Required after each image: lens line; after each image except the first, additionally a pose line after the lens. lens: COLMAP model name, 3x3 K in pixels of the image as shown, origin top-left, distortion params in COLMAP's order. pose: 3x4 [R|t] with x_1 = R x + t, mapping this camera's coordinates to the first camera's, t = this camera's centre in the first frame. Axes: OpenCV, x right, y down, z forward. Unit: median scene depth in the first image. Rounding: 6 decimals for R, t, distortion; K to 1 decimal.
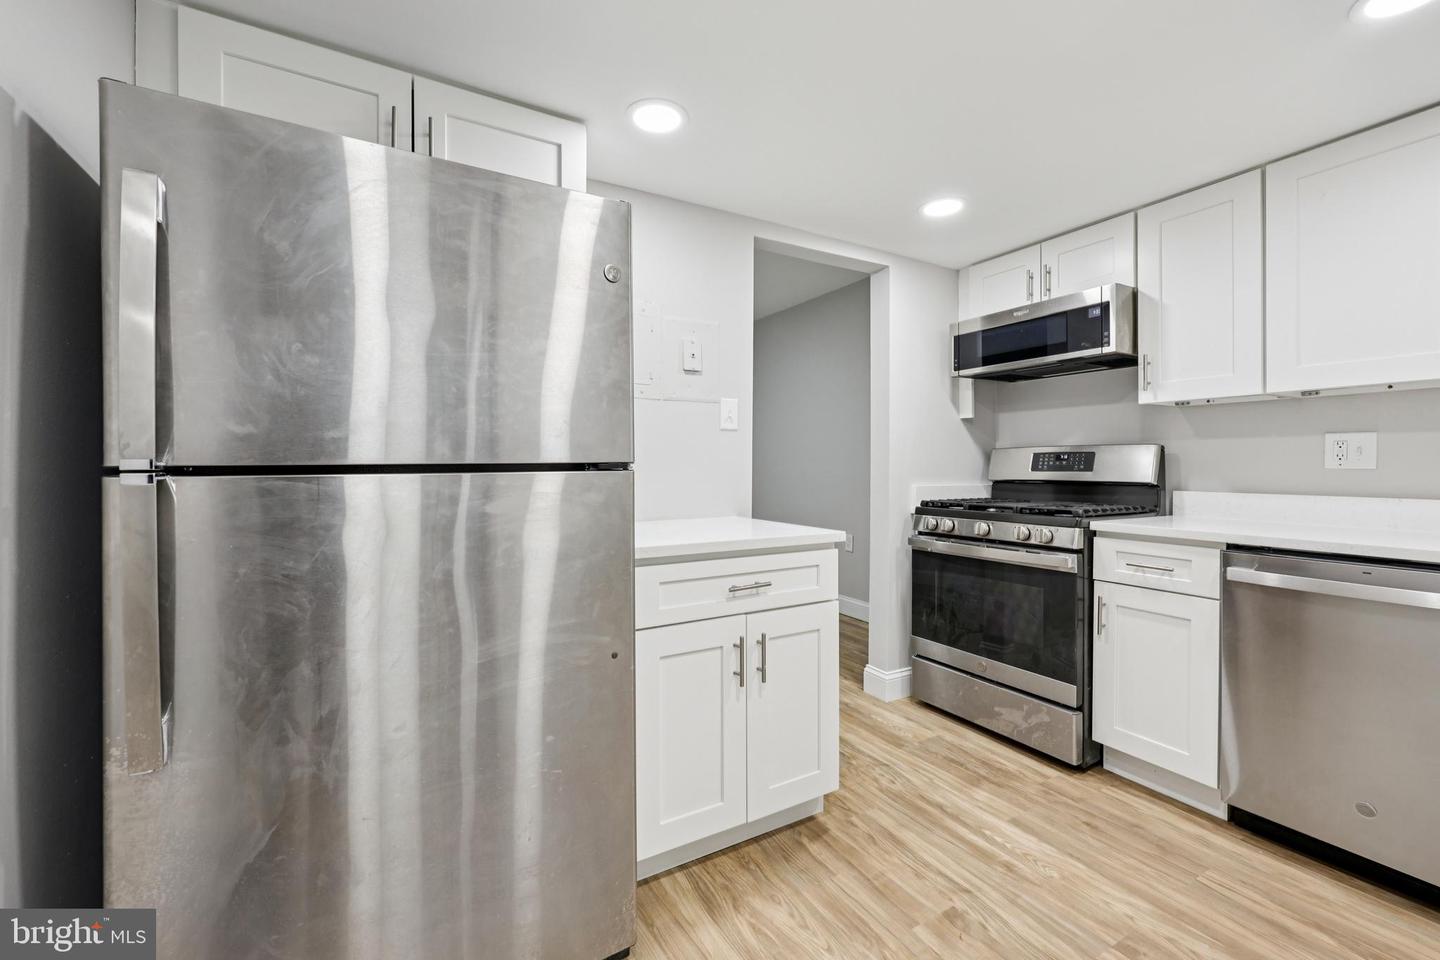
lens RADIAL K [[585.9, 0, 725.3], [0, 585.9, 467.1], [0, 0, 1]] dist [0.002774, 0.000023]
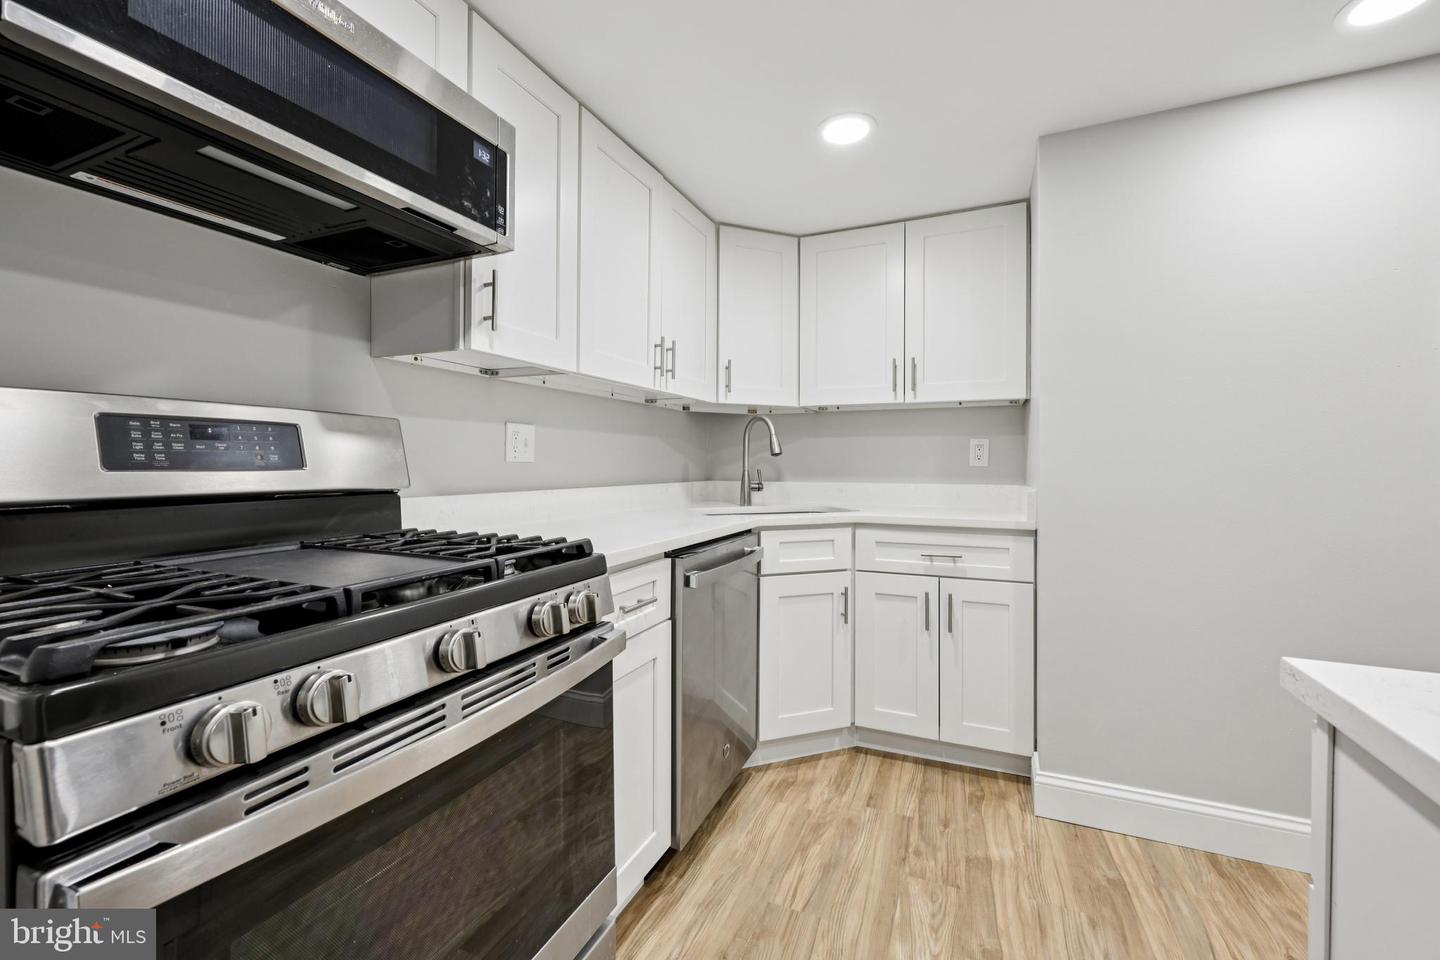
lens RADIAL K [[578.5, 0, 723.2], [0, 578.5, 465.8], [0, 0, 1]] dist [0.000167, -0.000114]
pose [[-0.583353, -0.006966, 0.812189, 0.121000], [-0.002698, 0.999974, 0.006638, 0.001675], [-0.812214, 0.001681, -0.583357, 1.351590]]
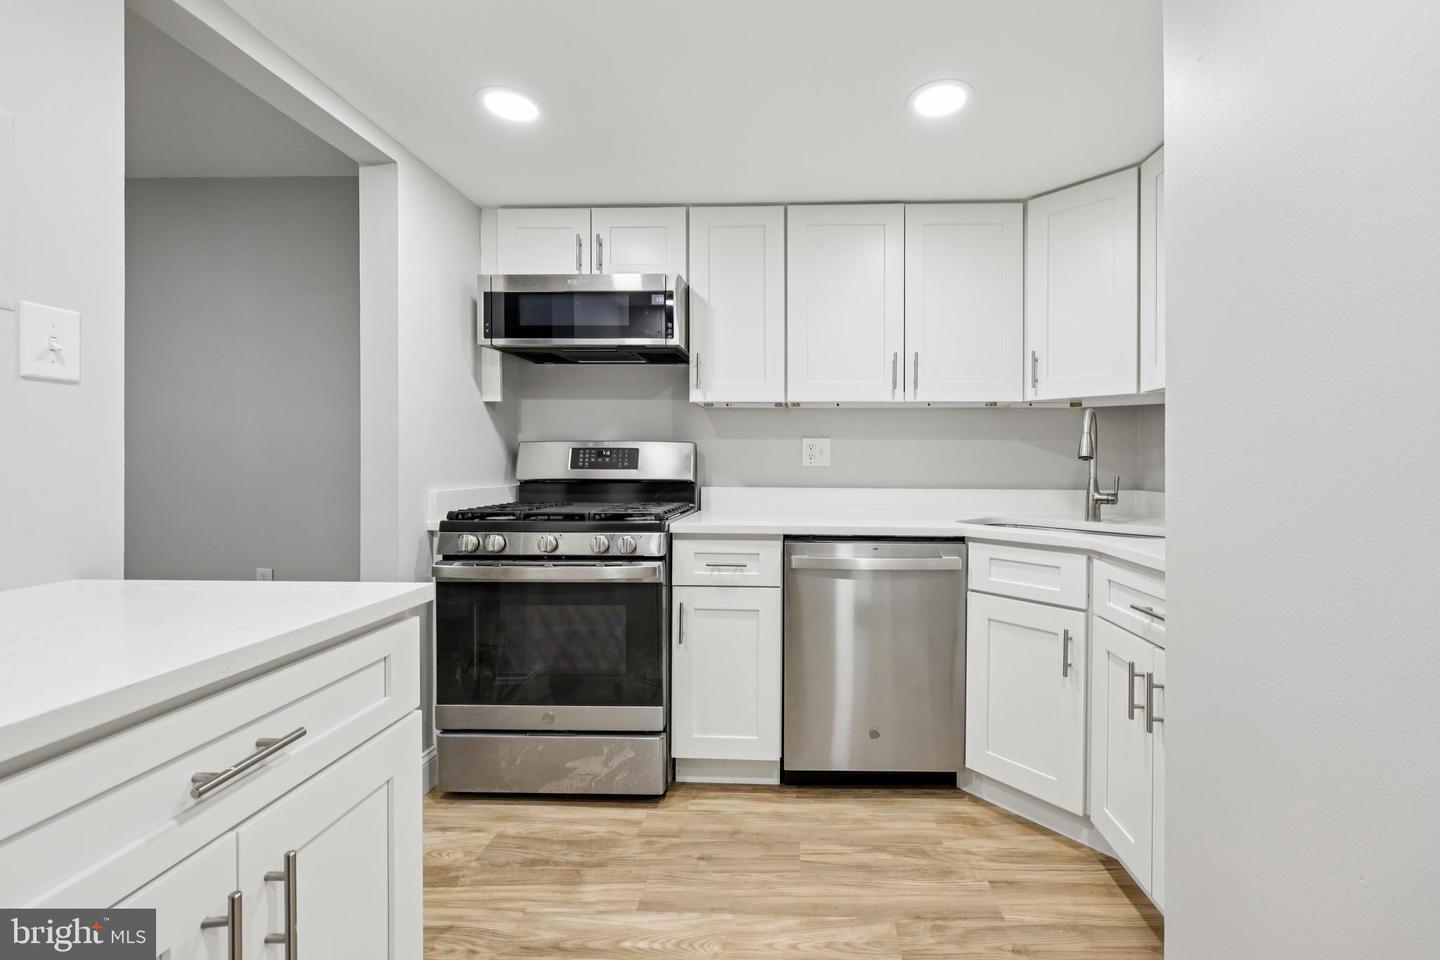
lens RADIAL K [[602.8, 0, 782.7], [0, 602.8, 467.0], [0, 0, 1]] dist [-0.000516, 0.000185]
pose [[0.531696, -0.005749, 0.846916, -0.099618], [-0.002305, 0.999963, 0.008235, -0.006164], [-0.846932, -0.006330, 0.531663, 0.383431]]
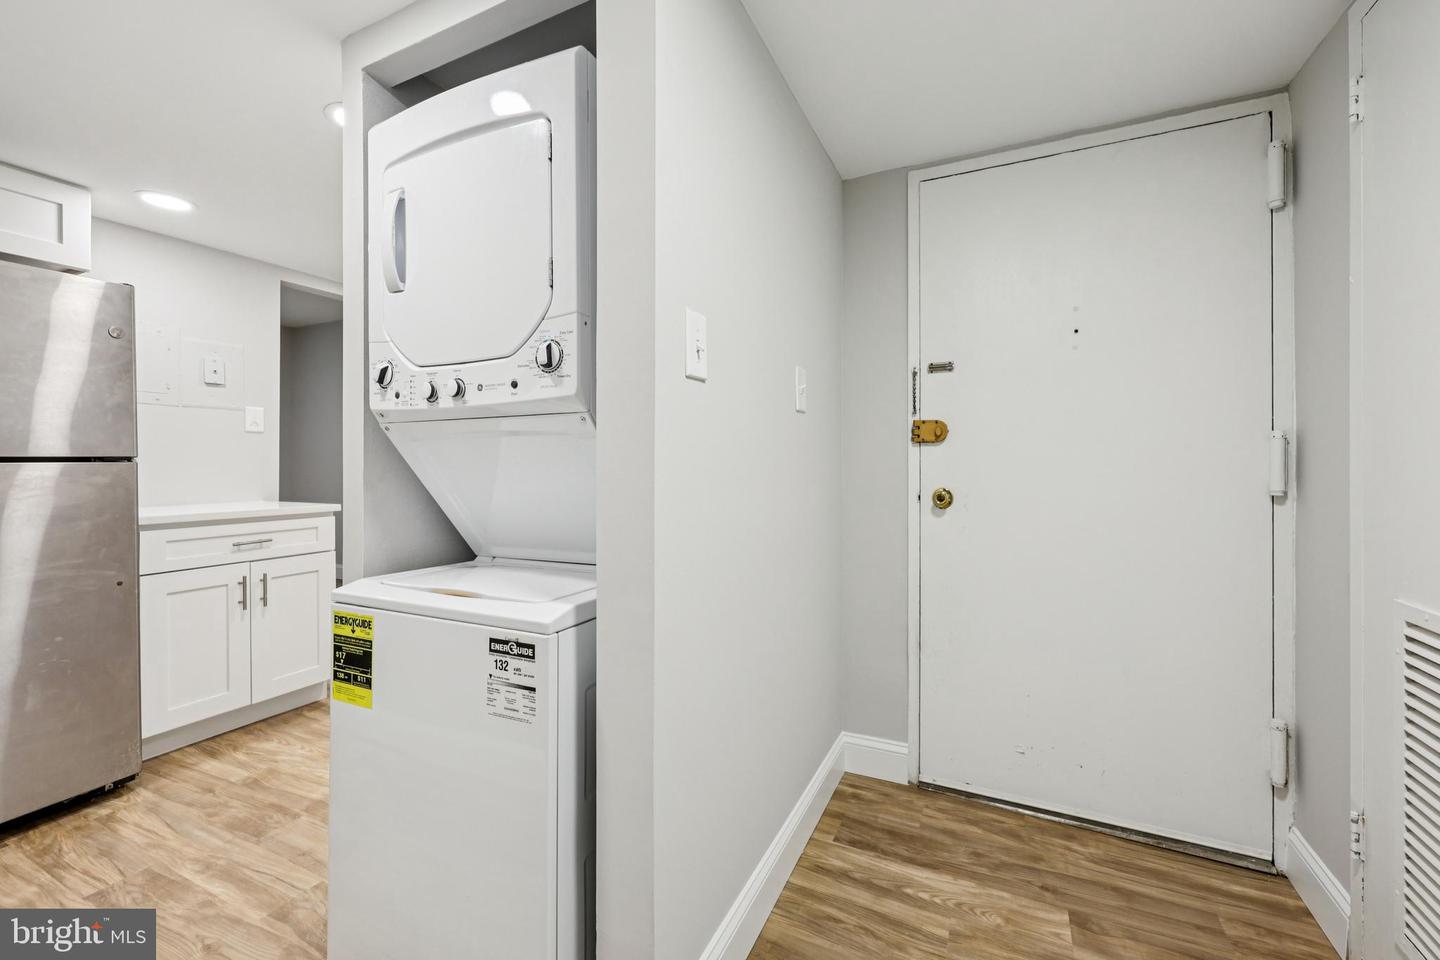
lens RADIAL K [[582.5, 0, 725.5], [0, 582.5, 465.5], [0, 0, 1]] dist [-0.000322, -0.000431]
pose [[0.827086, -0.003993, 0.562062, 0.169929], [0.003726, 0.999992, 0.001620, 0.011653], [-0.562063, 0.000754, 0.827094, -0.729759]]
